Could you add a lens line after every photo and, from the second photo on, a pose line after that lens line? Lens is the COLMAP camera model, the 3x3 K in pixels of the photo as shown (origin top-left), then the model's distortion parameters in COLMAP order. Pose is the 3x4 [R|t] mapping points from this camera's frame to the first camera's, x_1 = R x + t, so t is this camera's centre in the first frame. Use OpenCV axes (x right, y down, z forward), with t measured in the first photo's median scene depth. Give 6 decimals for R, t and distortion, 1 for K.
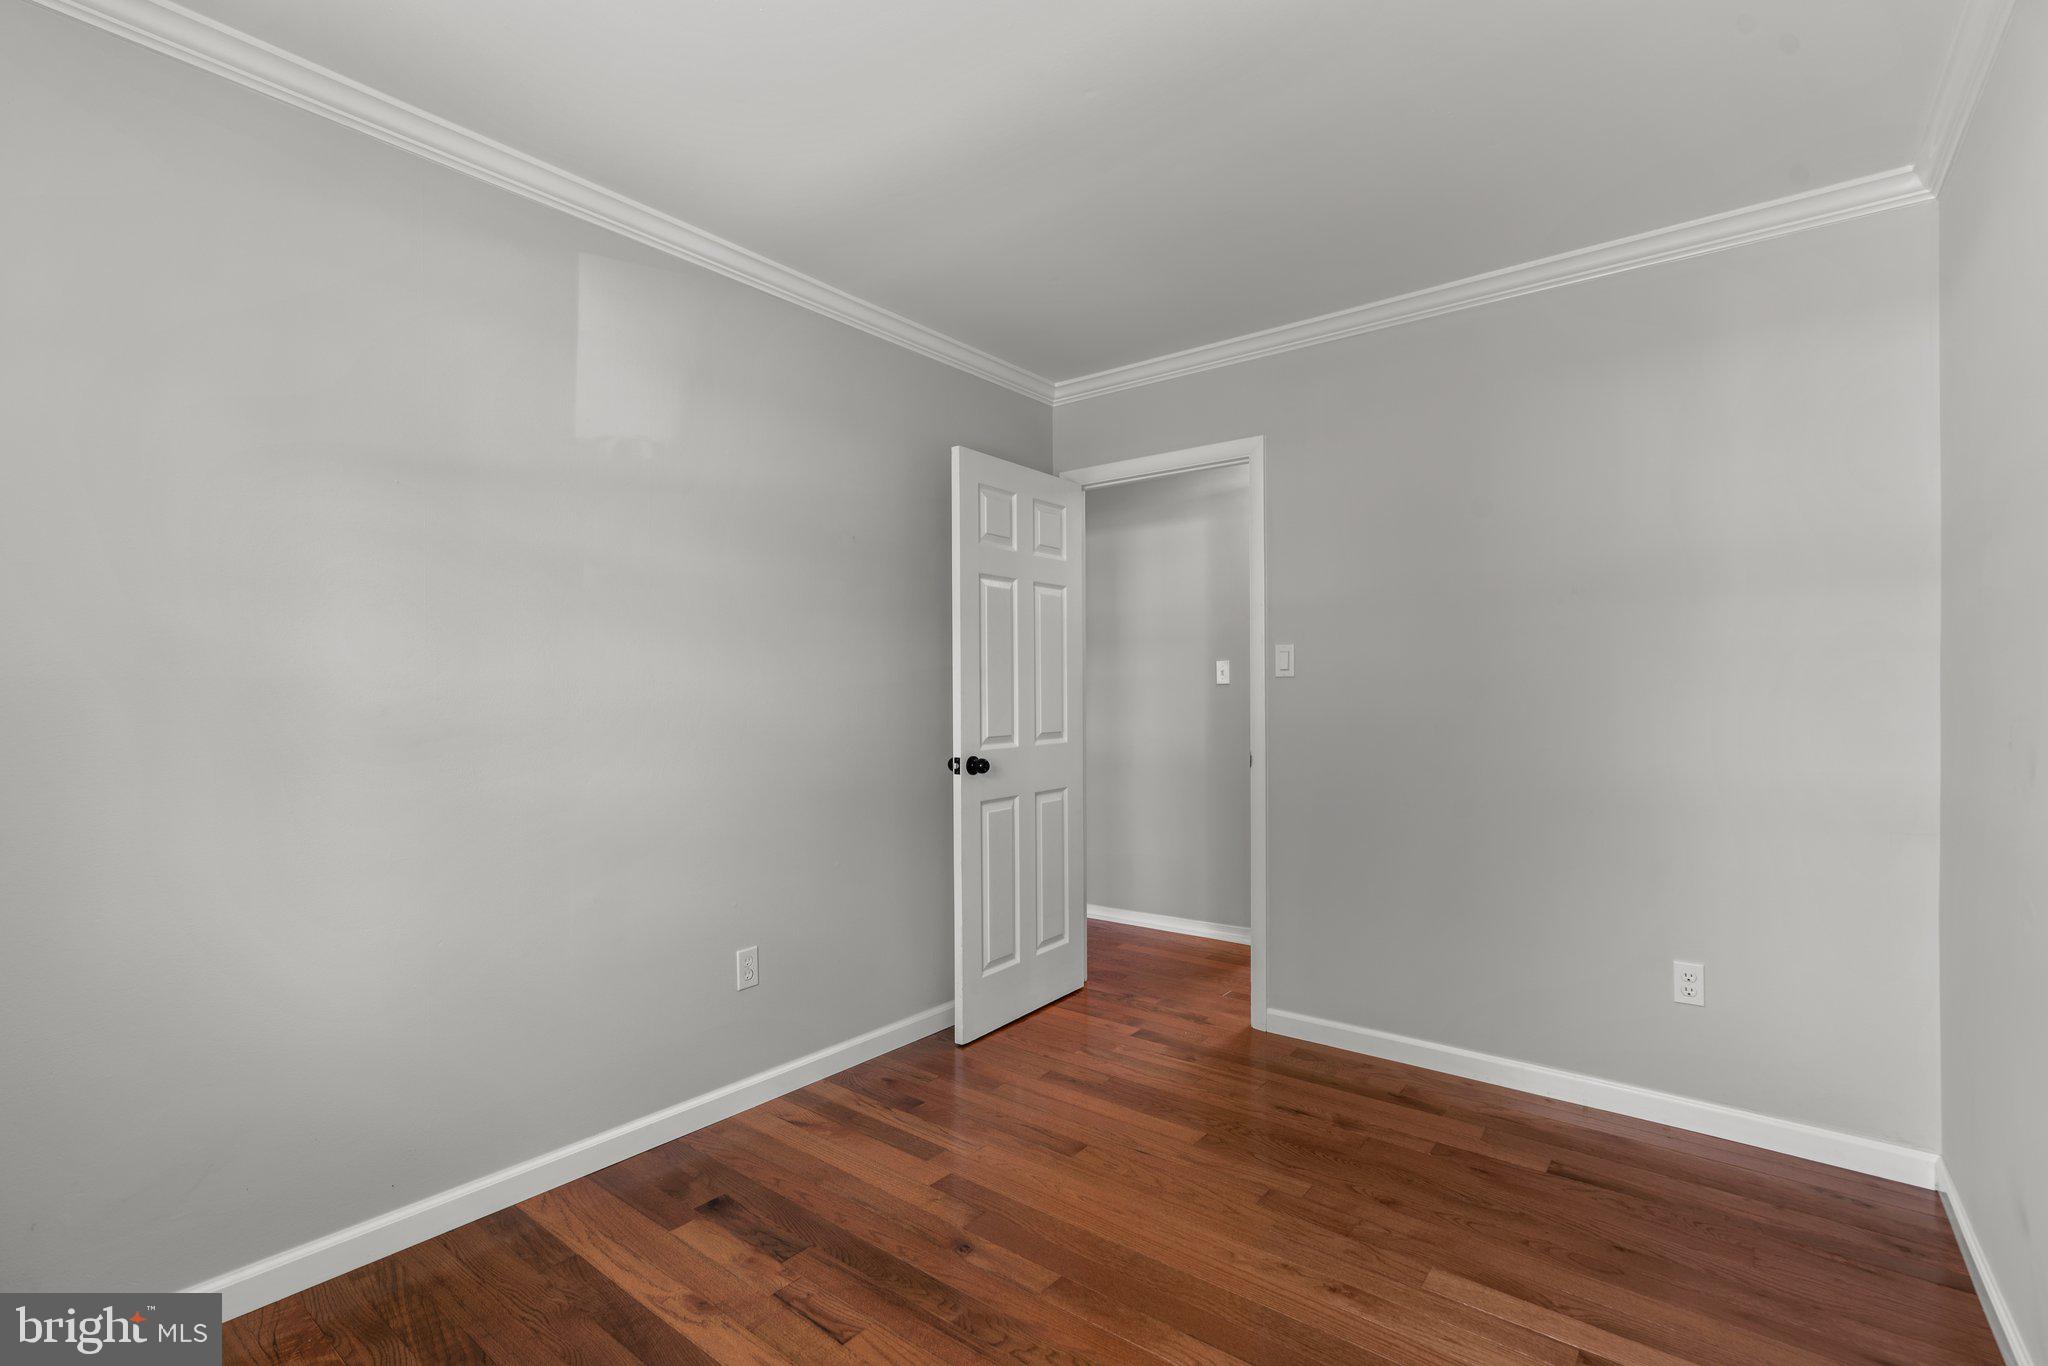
lens RADIAL K [[933.7, 0, 1021.1], [0, 933.7, 683.7], [0, 0, 1]] dist [-0.015221, 0.006841]
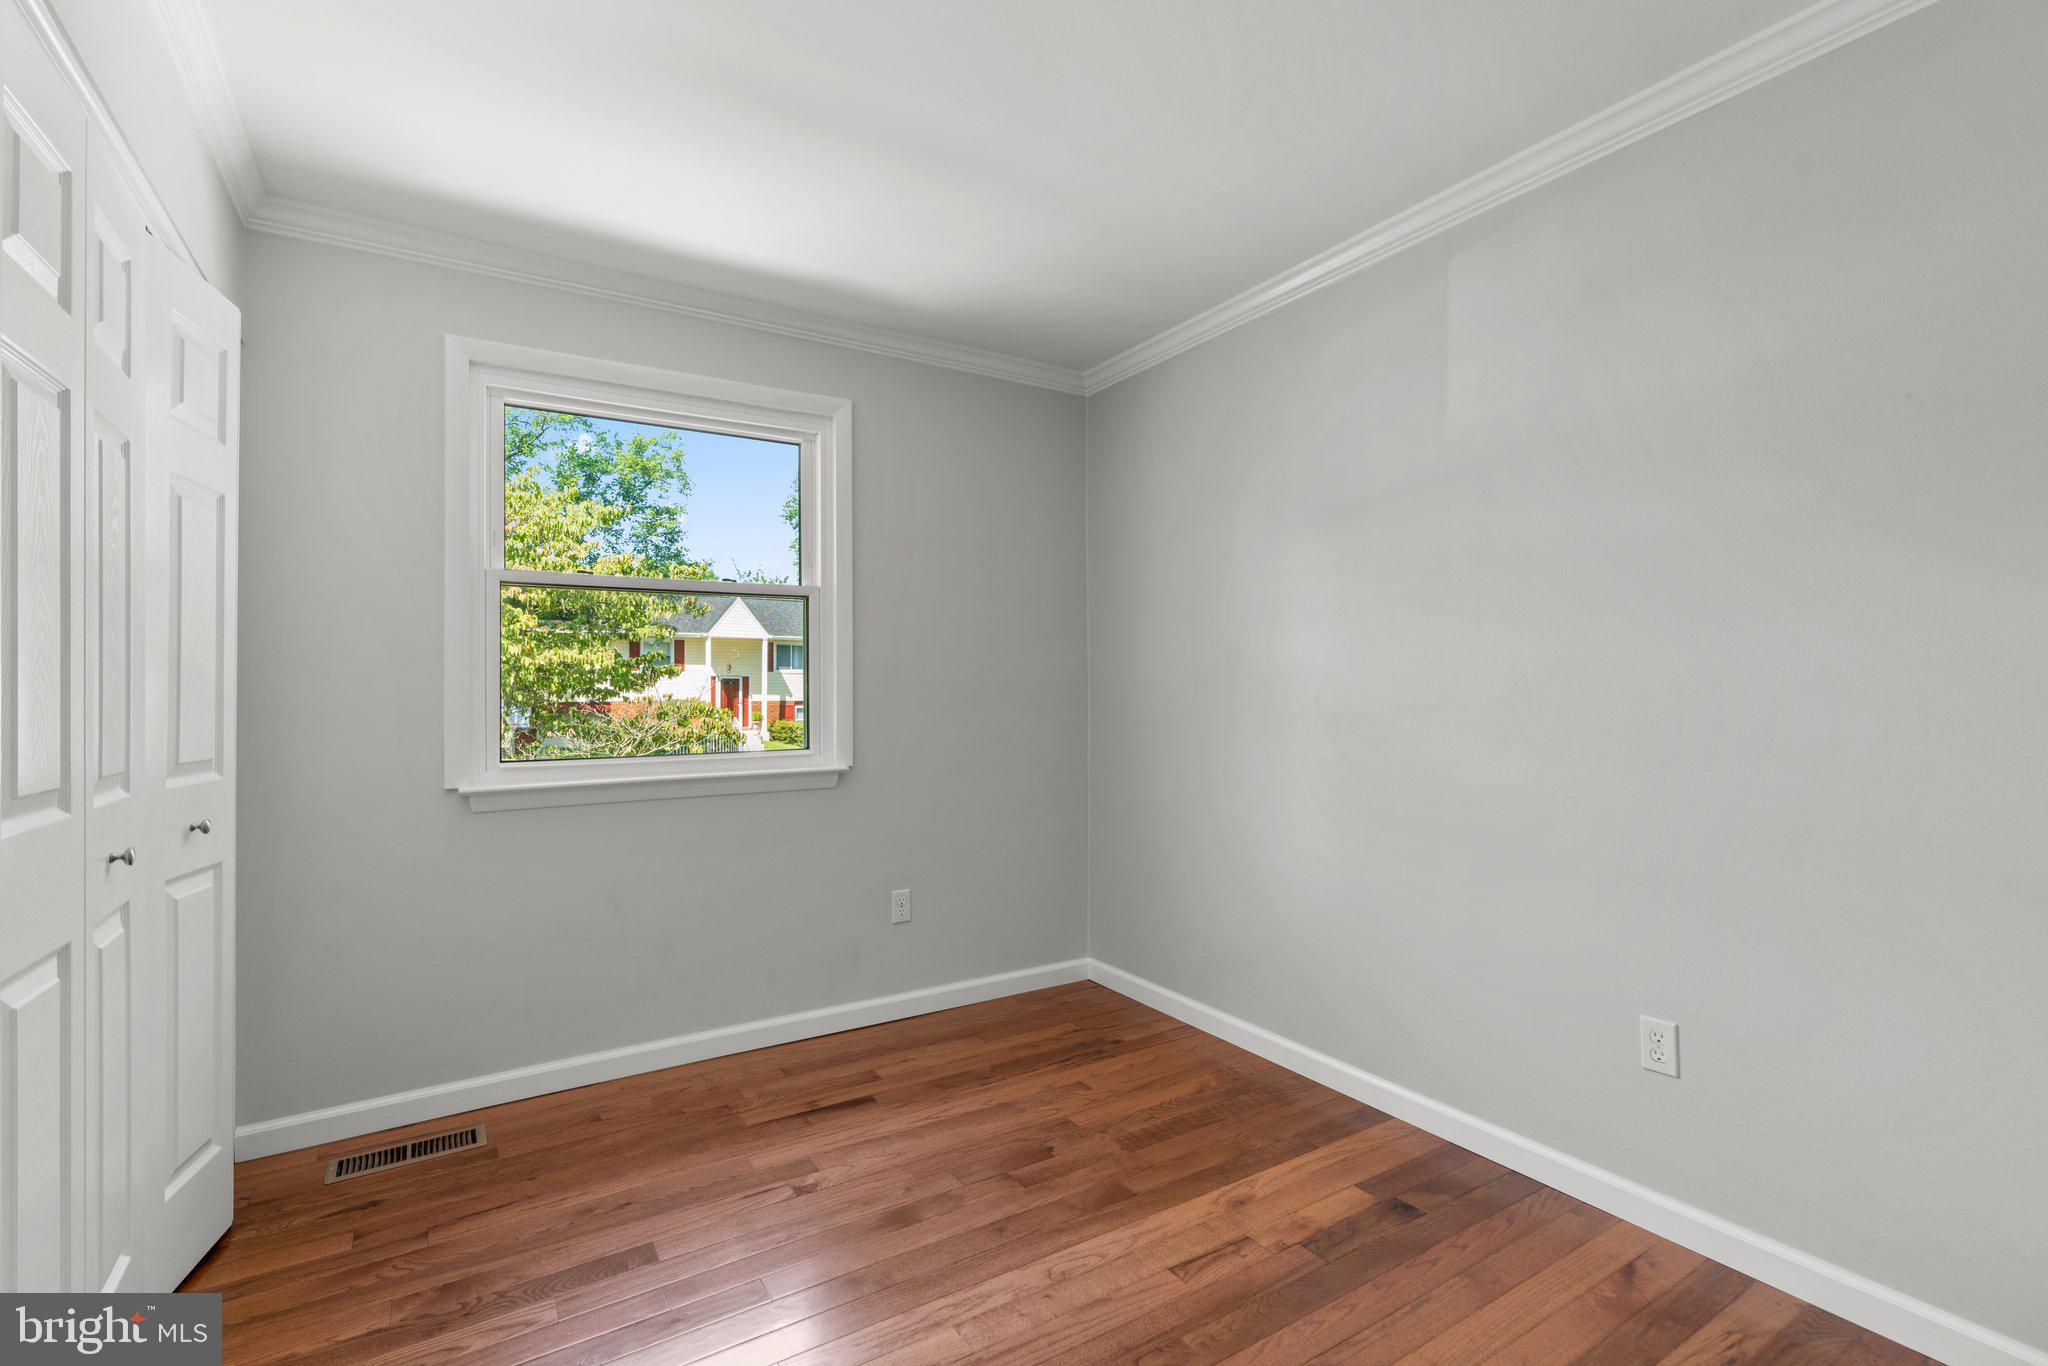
lens RADIAL K [[933.7, 0, 1056.1], [0, 933.7, 686.3], [0, 0, 1]] dist [-0.015221, 0.006841]
pose [[-0.305058, -0.004086, -0.952325, 0.722160], [0.000829, 0.999989, -0.004556, 0.024068], [0.952334, -0.002179, -0.305051, 0.979466]]
